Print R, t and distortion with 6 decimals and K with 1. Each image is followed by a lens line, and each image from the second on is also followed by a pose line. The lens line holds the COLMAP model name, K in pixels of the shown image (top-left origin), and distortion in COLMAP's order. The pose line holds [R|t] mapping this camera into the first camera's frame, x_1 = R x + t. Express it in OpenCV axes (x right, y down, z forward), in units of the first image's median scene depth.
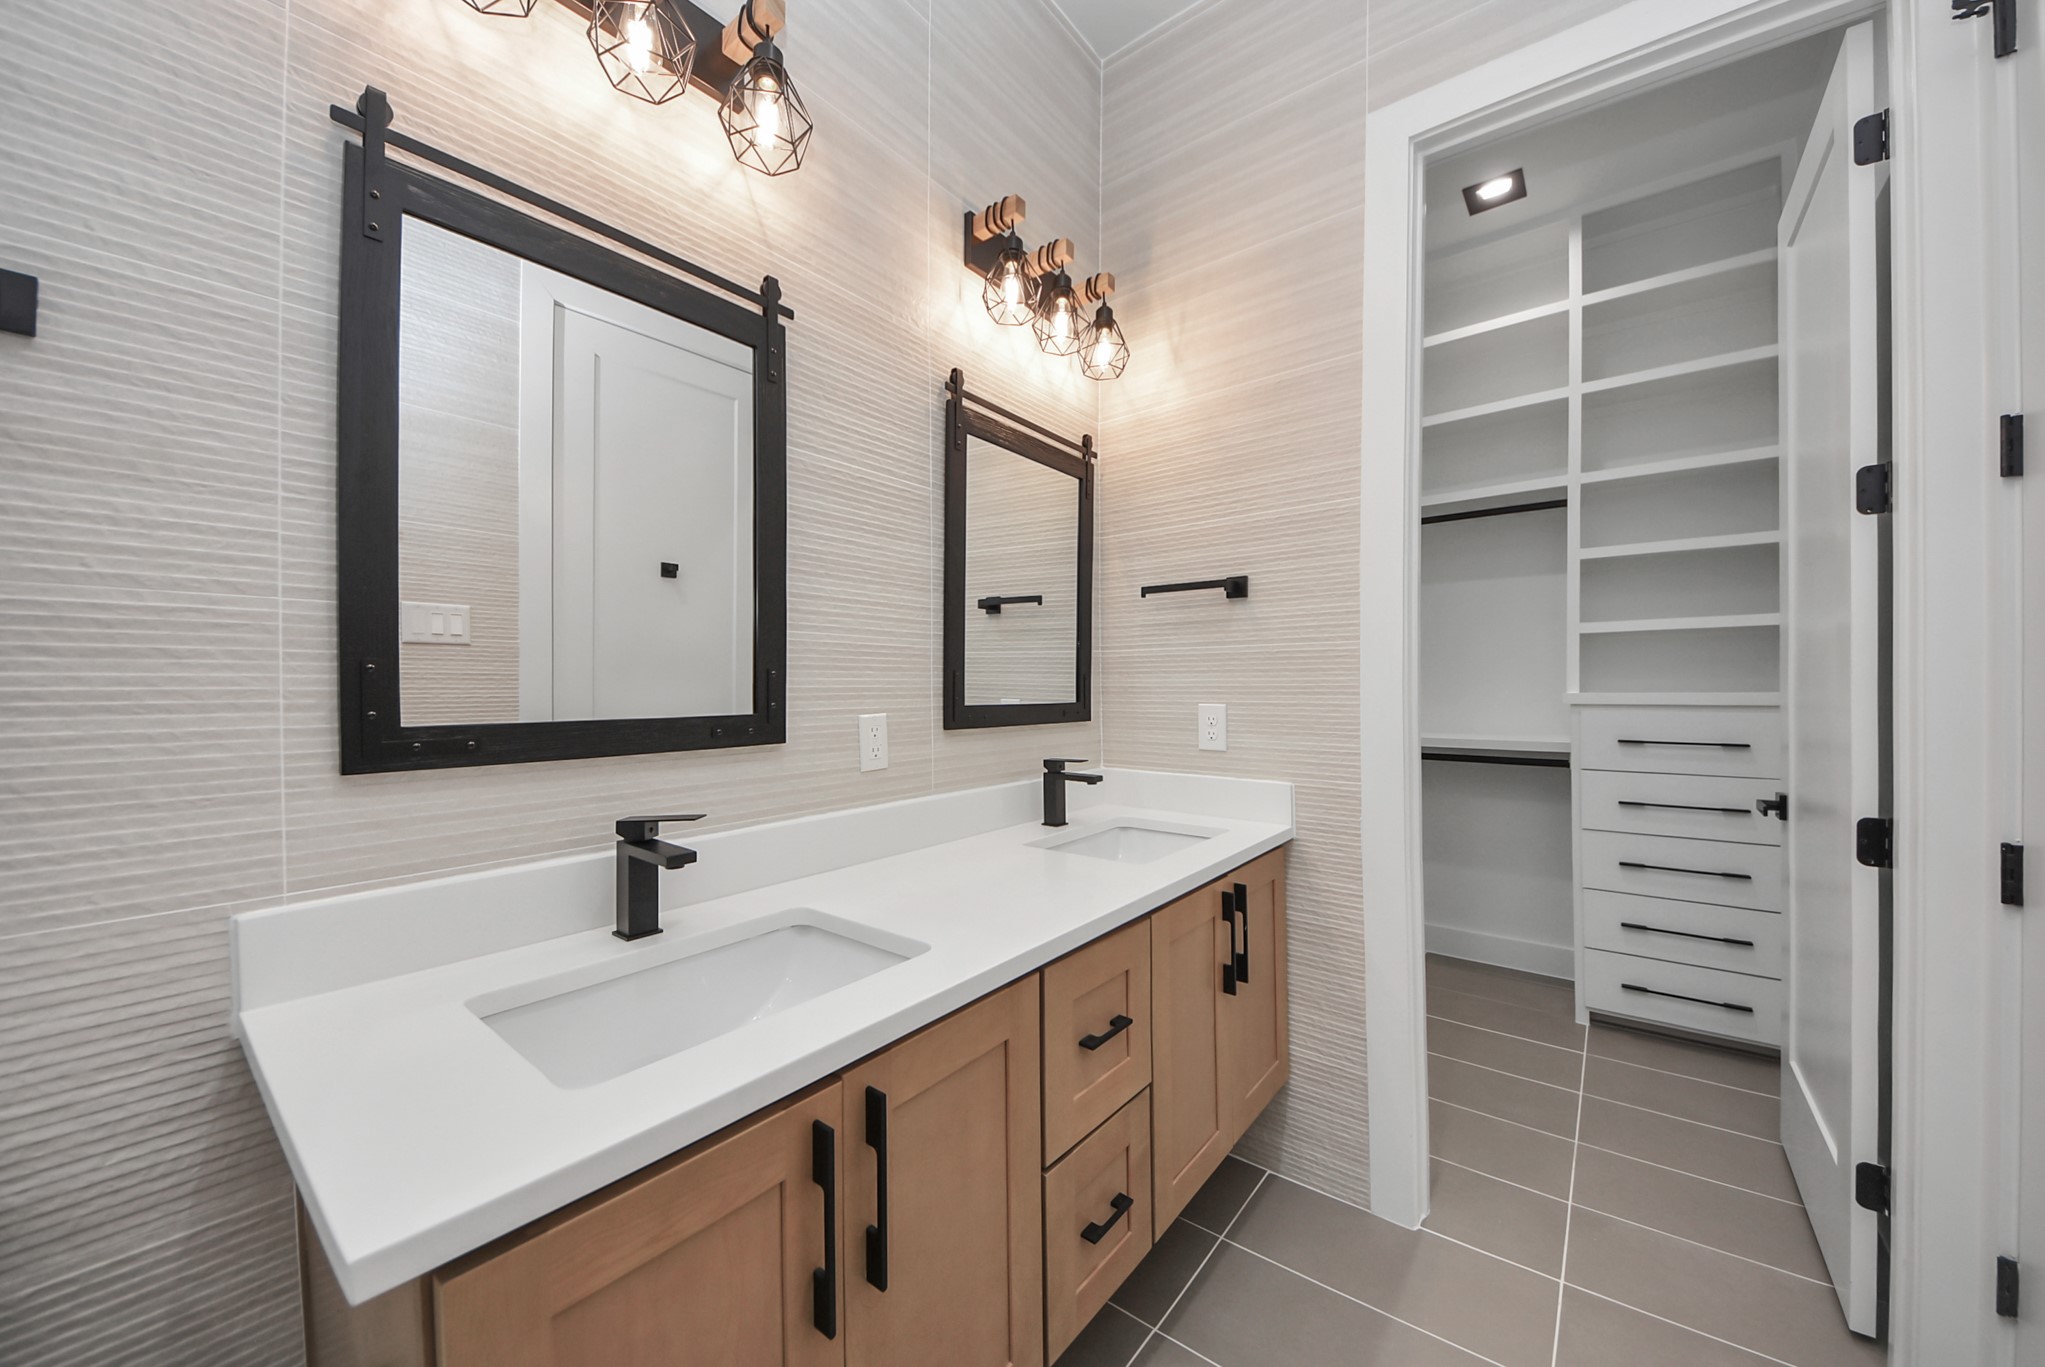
lens RADIAL K [[738.7, 0, 1012.9], [0, 738.7, 692.3], [0, 0, 1]] dist [-0.002969, -0.002971]
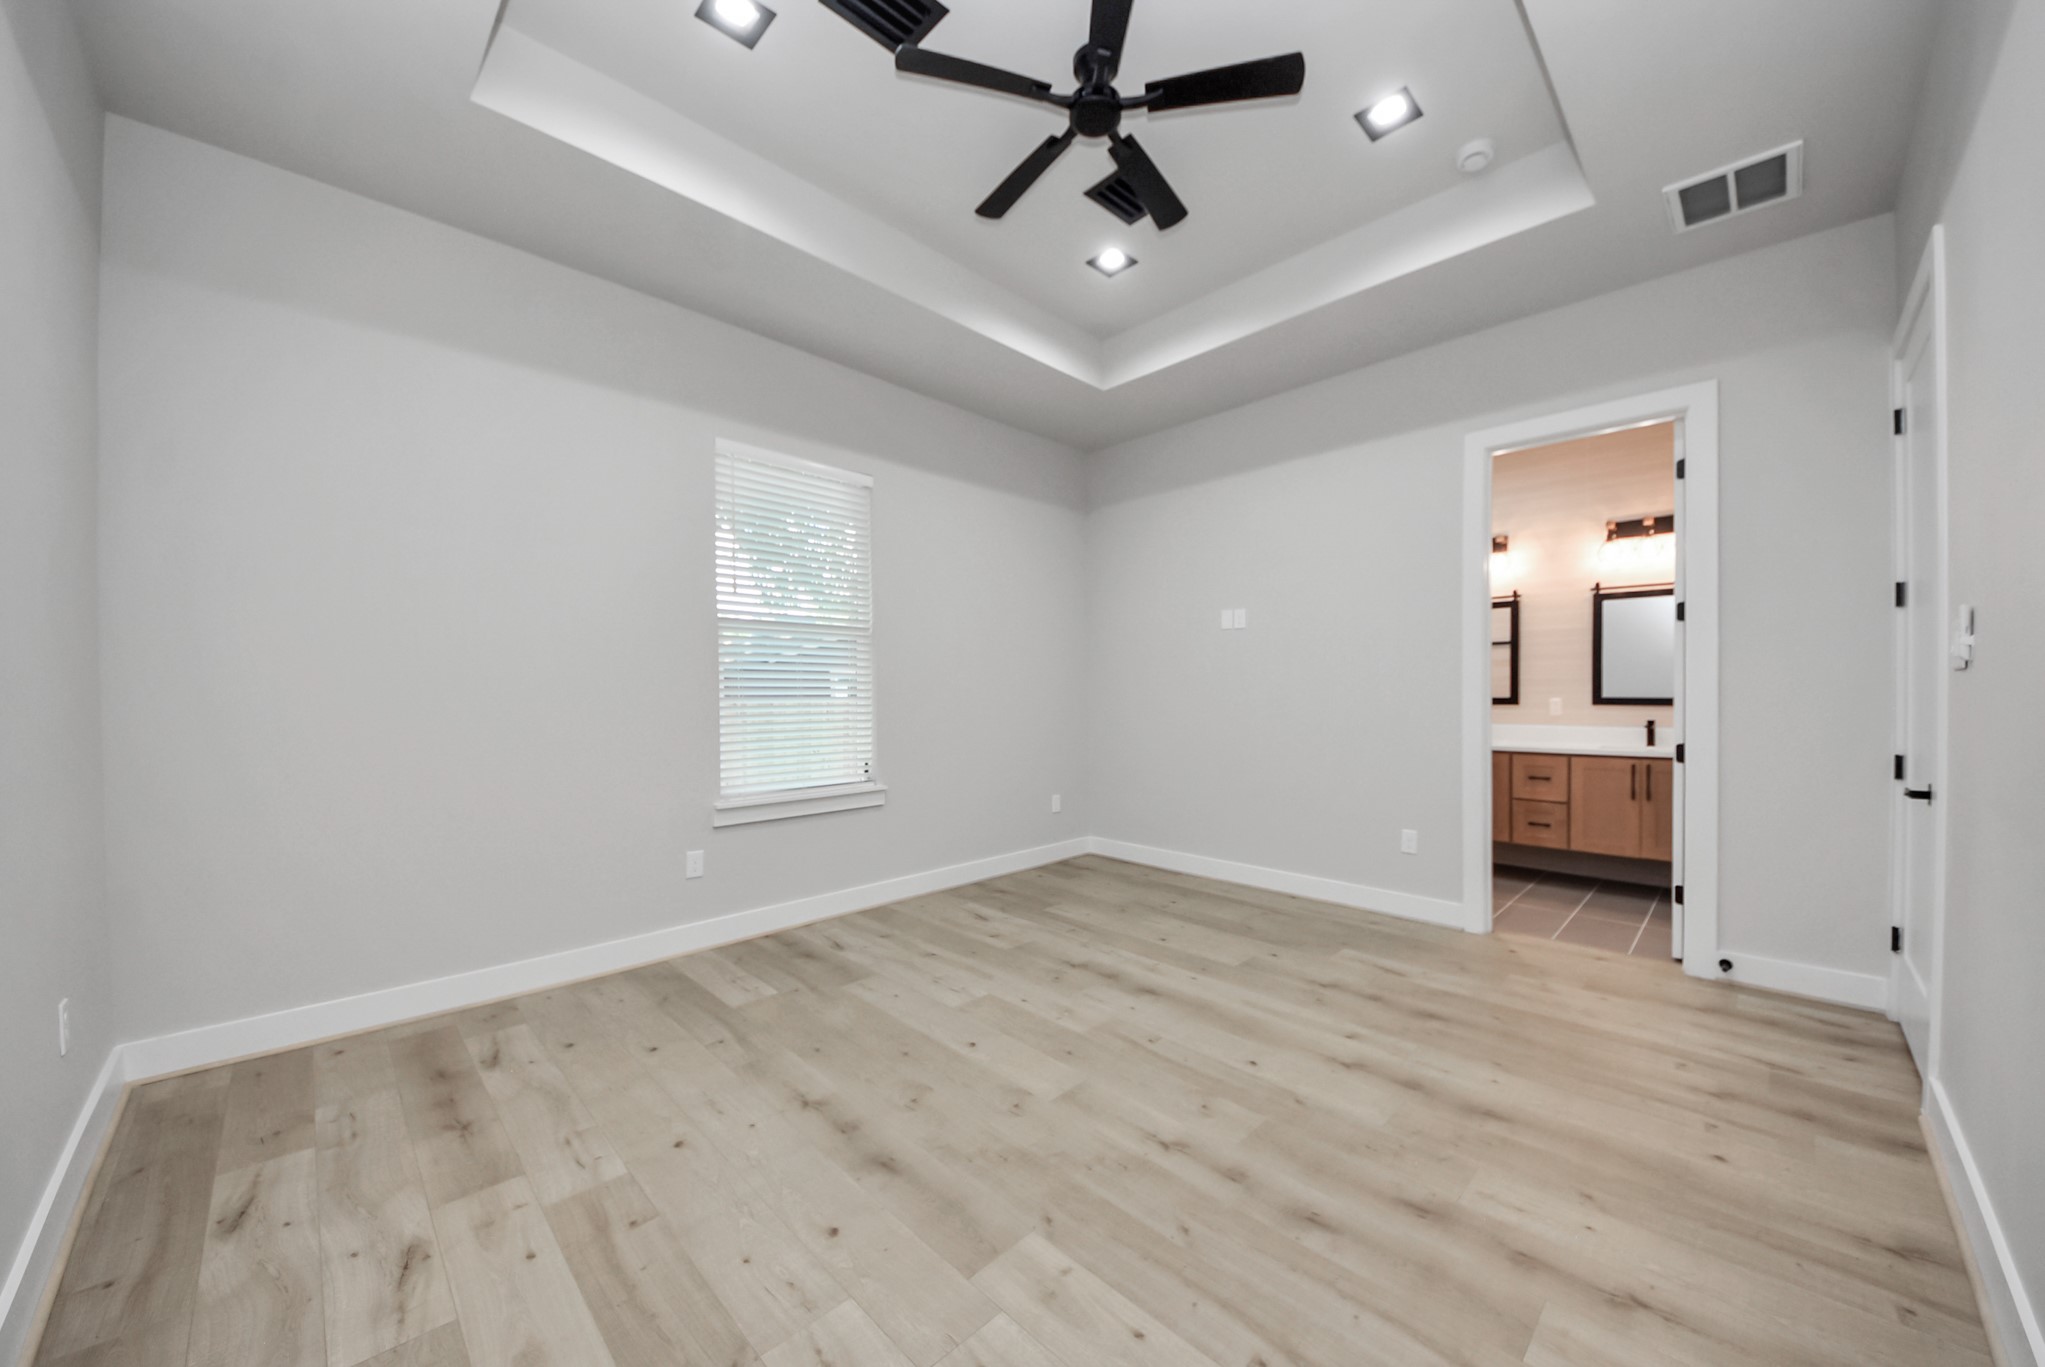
lens RADIAL K [[738.7, 0, 1010.2], [0, 738.7, 690.2], [0, 0, 1]] dist [-0.002969, -0.002971]
pose [[-0.121119, 0.002028, -0.992636, 3.640592], [-0.009105, 0.999954, 0.003154, 0.002921], [0.992596, 0.009420, -0.121095, -1.117107]]
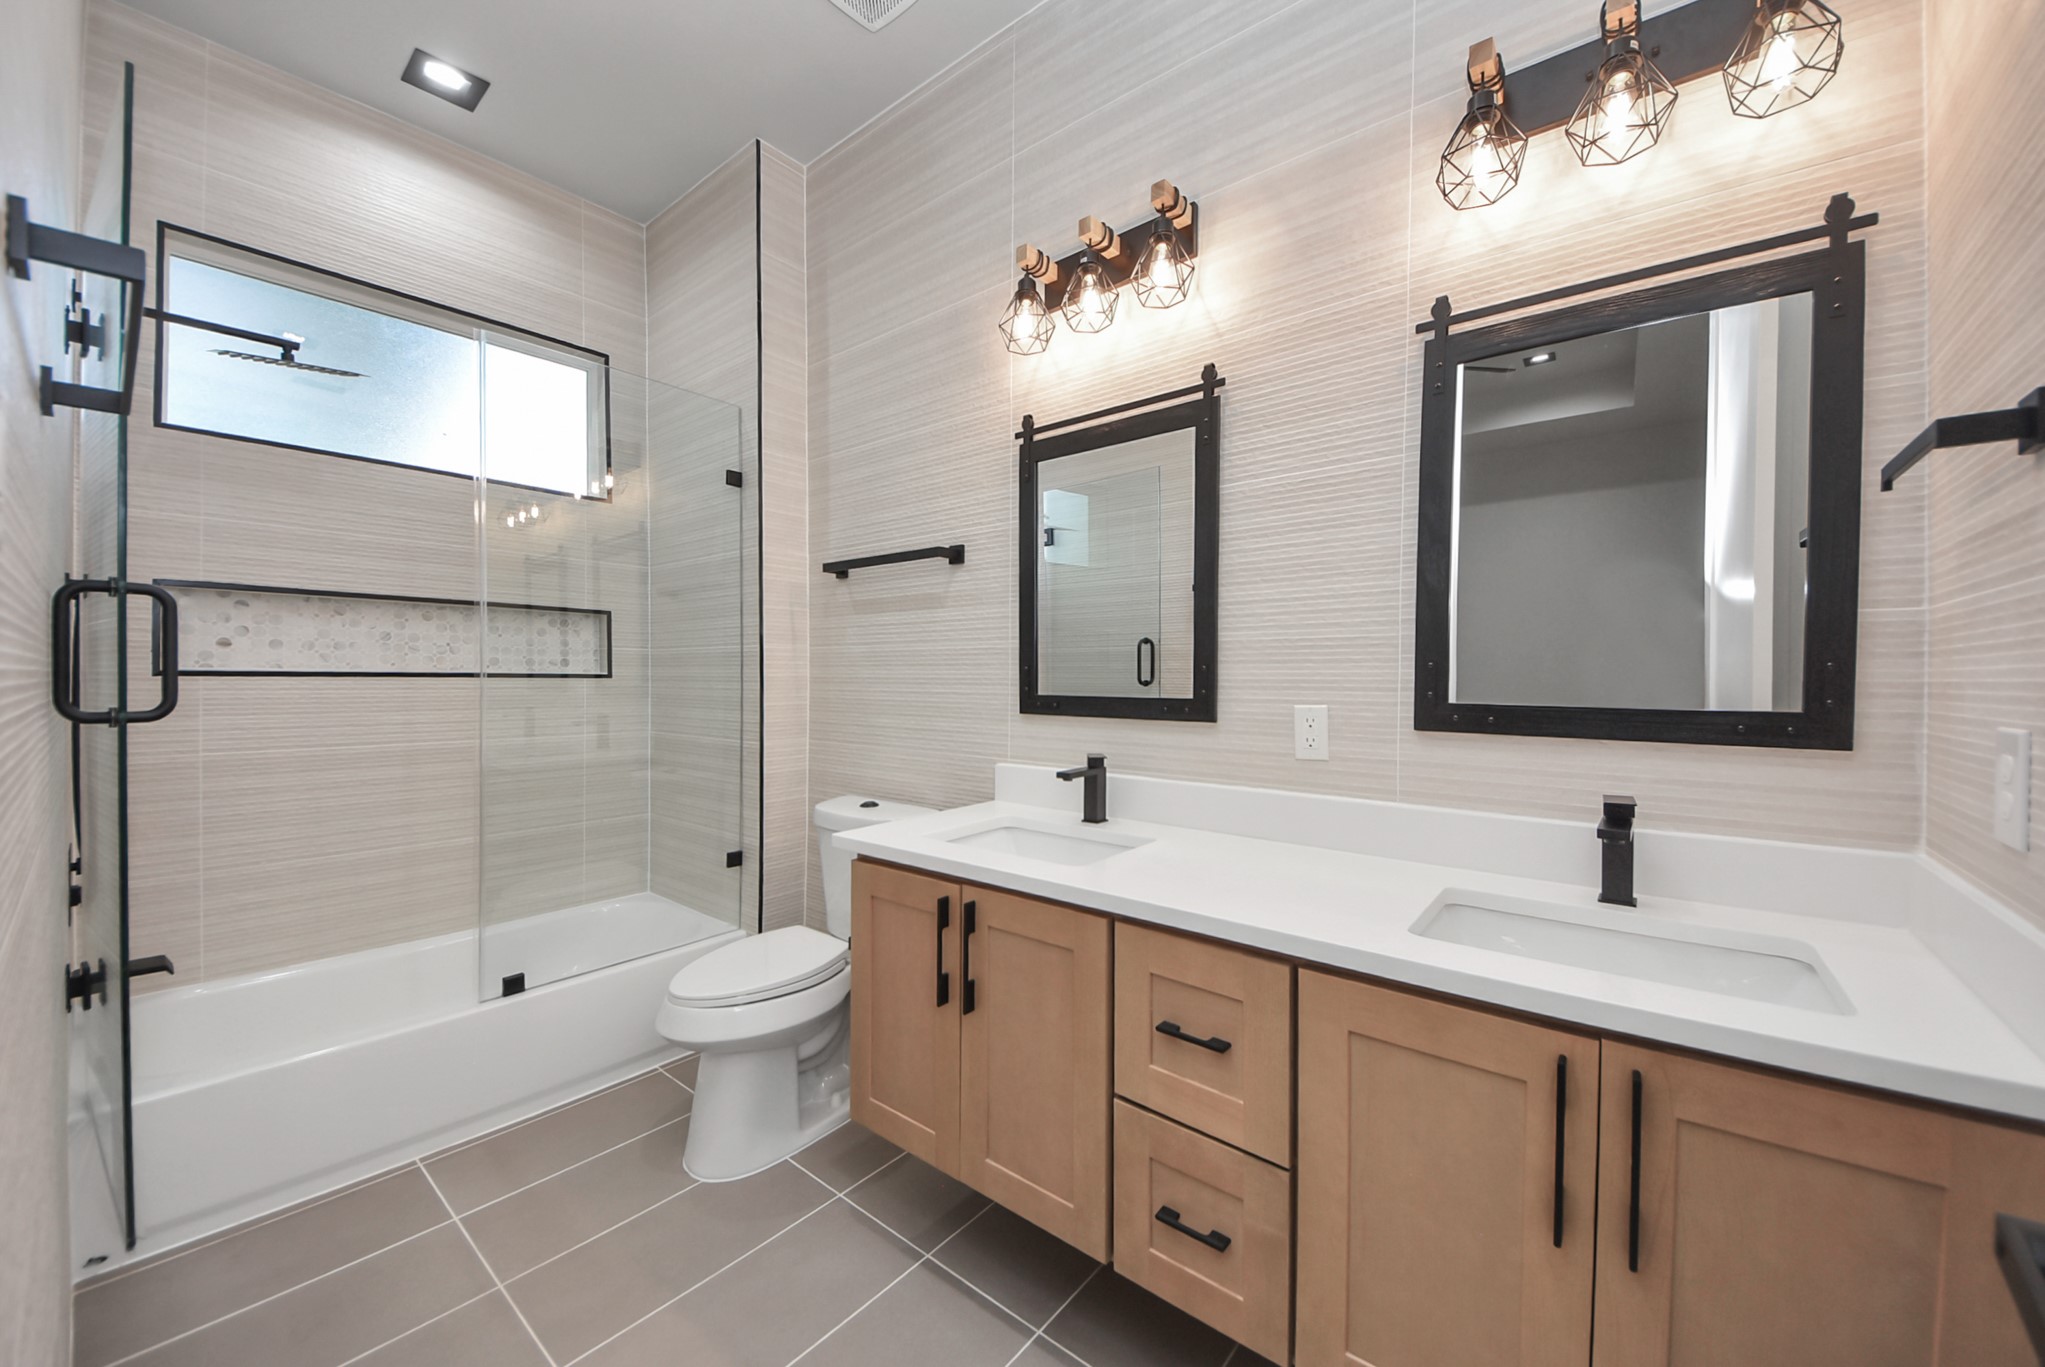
lens RADIAL K [[738.7, 0, 1035.0], [0, 738.7, 679.9], [0, 0, 1]] dist [-0.002969, -0.002971]
pose [[-0.005330, 0.002875, -0.999982, 0.896131], [-0.018956, 0.999816, 0.002976, -0.001897], [0.999806, 0.018972, -0.005274, 0.652245]]
